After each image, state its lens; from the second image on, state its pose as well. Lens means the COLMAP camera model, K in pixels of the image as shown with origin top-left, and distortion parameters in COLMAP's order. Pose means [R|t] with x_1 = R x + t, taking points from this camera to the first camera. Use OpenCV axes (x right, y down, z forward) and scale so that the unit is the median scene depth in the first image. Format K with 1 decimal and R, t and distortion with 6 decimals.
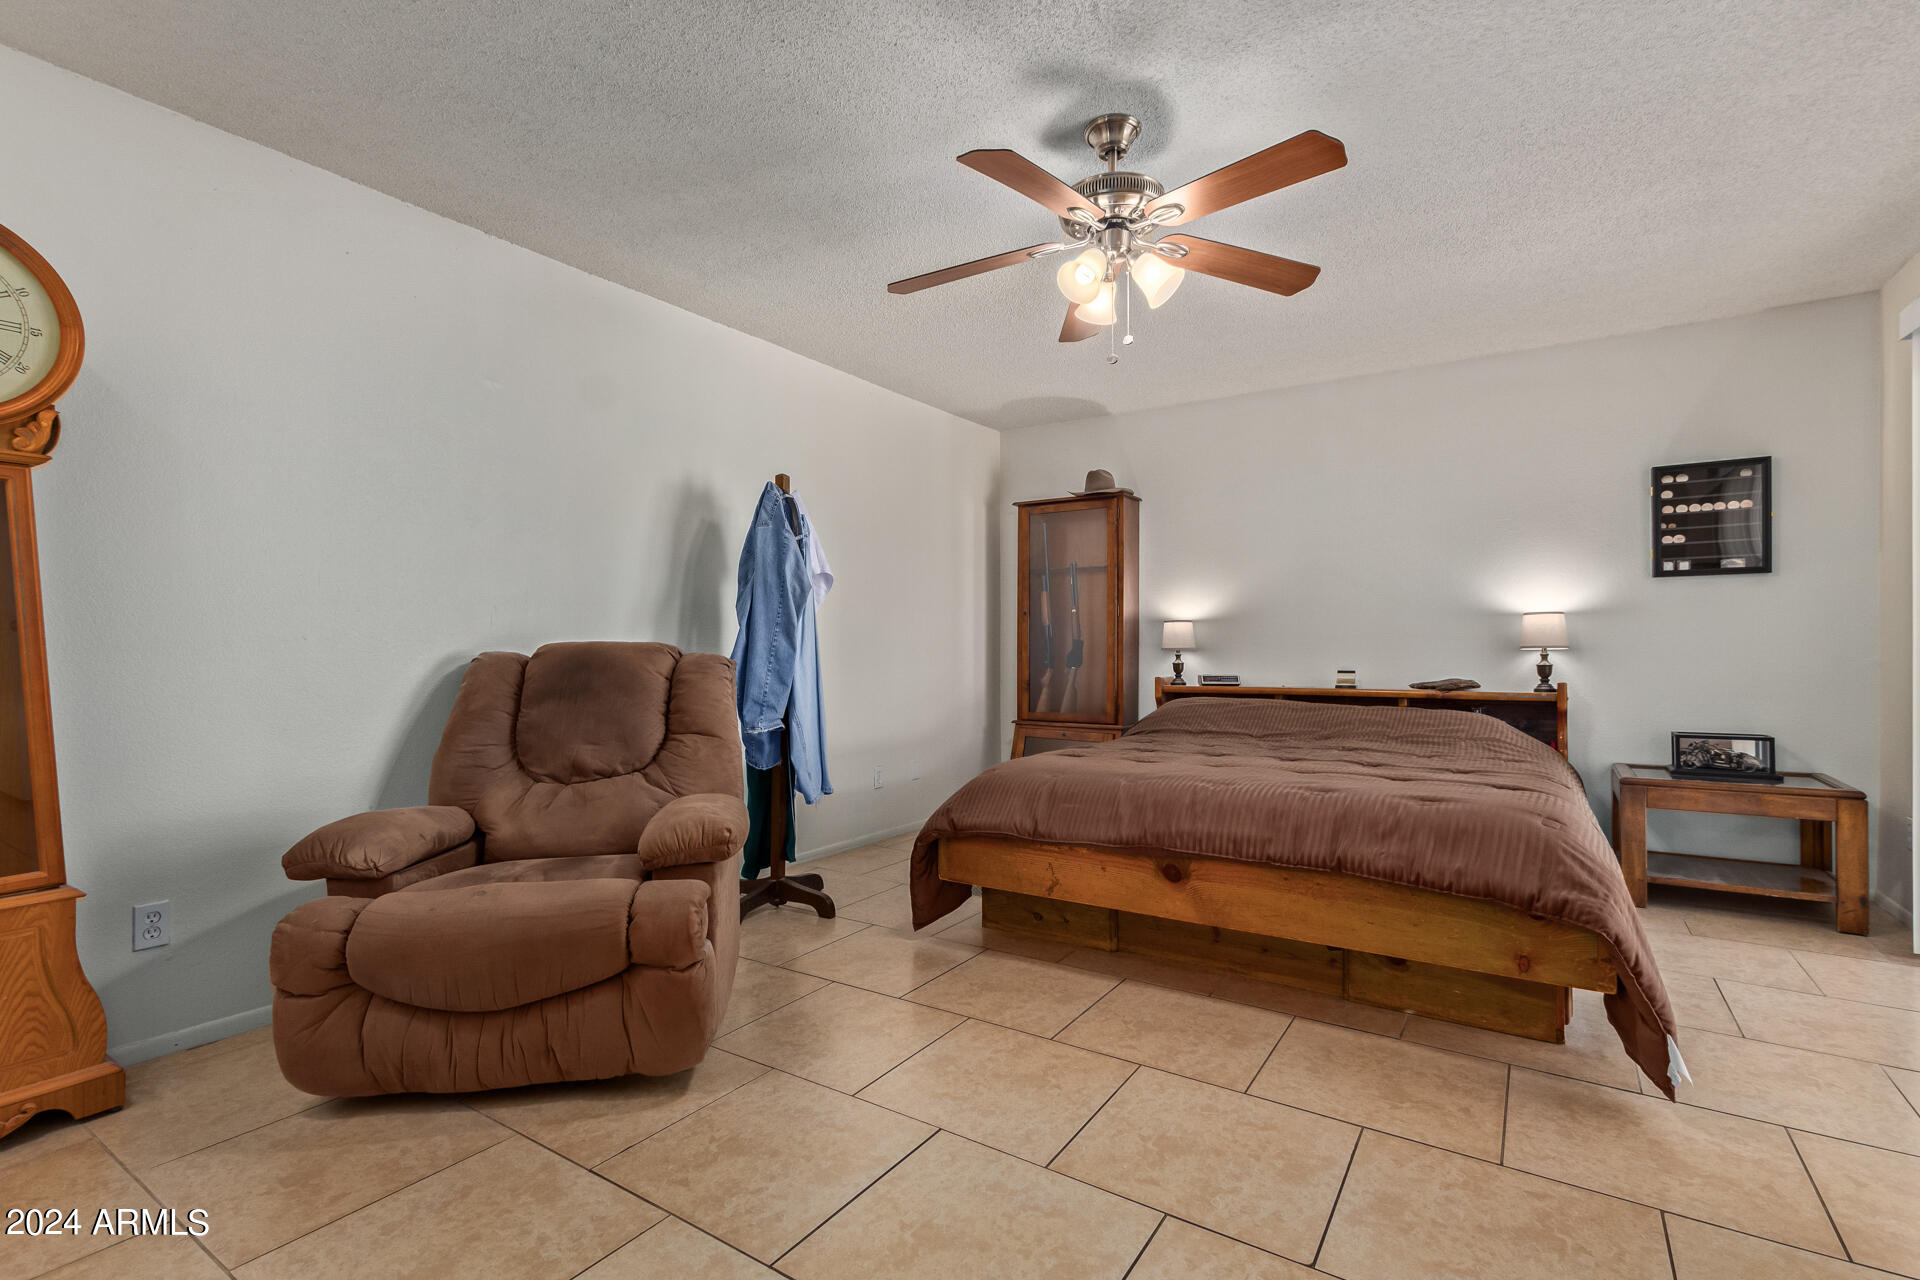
lens RADIAL K [[879.9, 0, 959.6], [0, 879.9, 625.7], [0, 0, 1]] dist [0.007601, -0.003349]
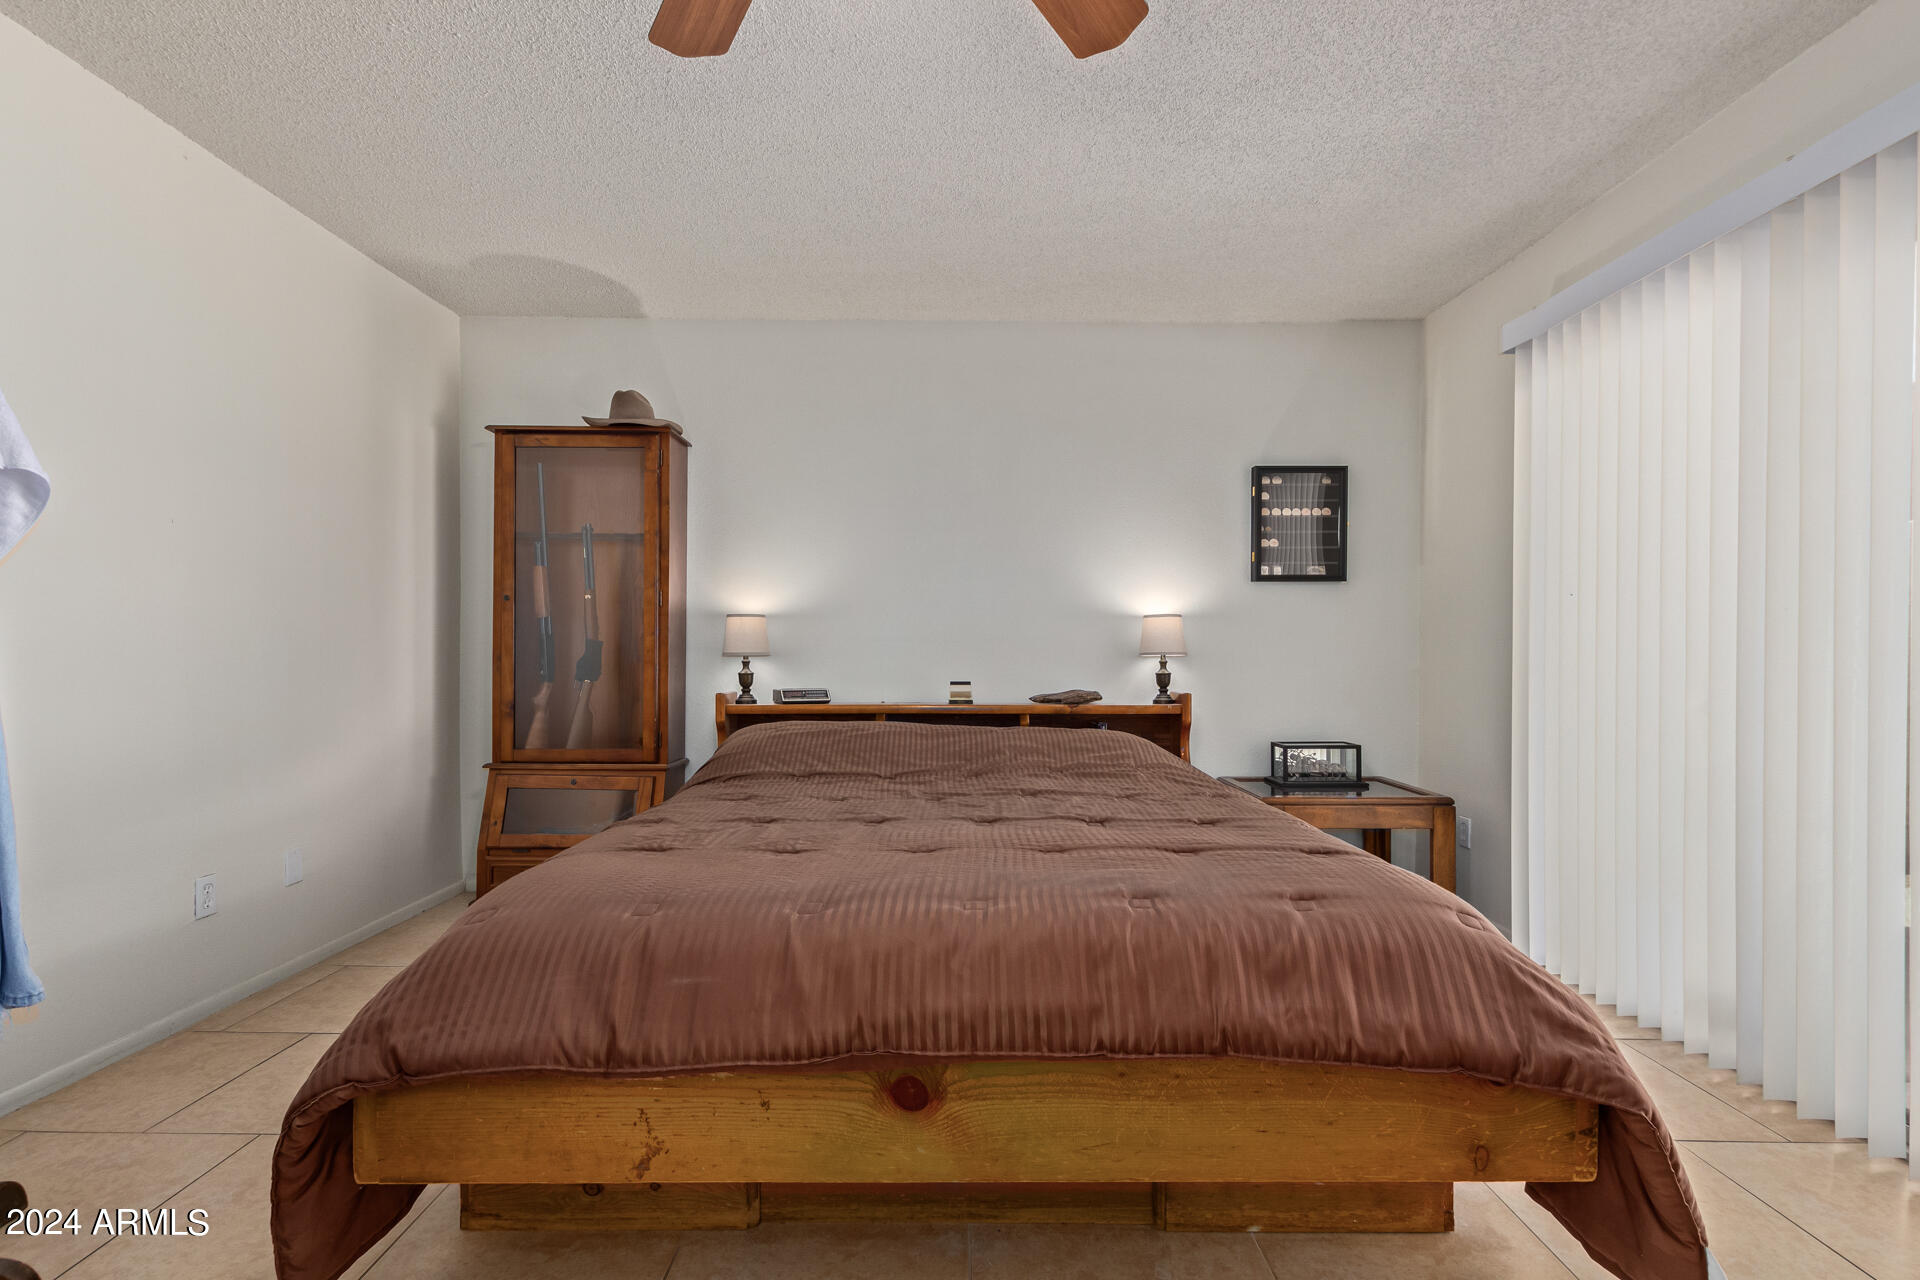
lens RADIAL K [[879.9, 0, 952.7], [0, 879.9, 654.0], [0, 0, 1]] dist [0.007601, -0.003349]
pose [[0.832880, 0.003214, 0.553444, -0.015657], [-0.019297, 0.999544, 0.023235, 0.008187], [-0.553117, -0.030032, 0.832562, 0.384711]]
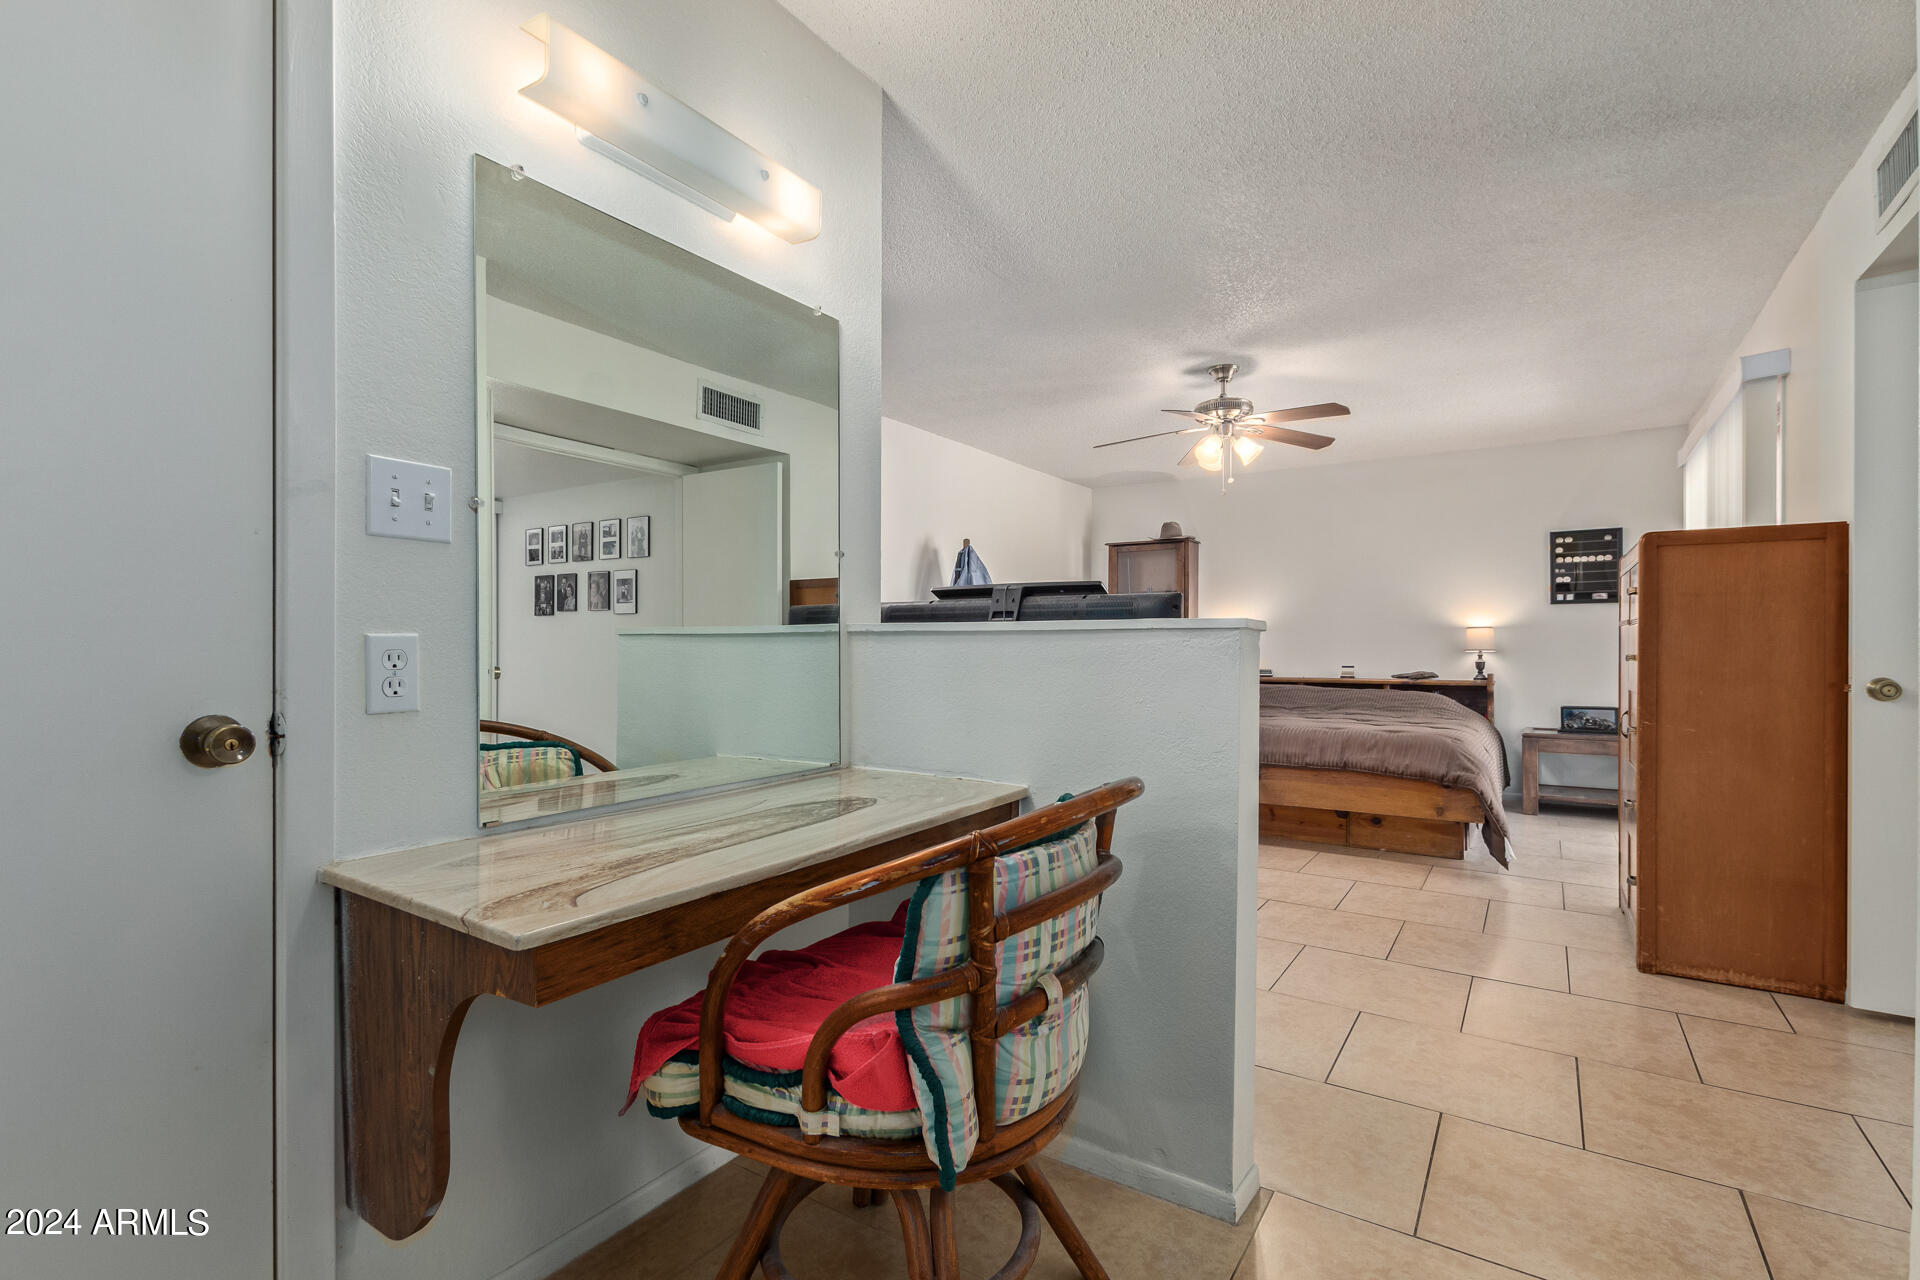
lens RADIAL K [[879.9, 0, 959.6], [0, 879.9, 624.6], [0, 0, 1]] dist [0.007601, -0.003349]
pose [[0.999992, 0.003812, -0.001277, -0.232598], [-0.003818, 0.999981, -0.004750, -0.009013], [0.001259, 0.004755, 0.999988, -0.526587]]
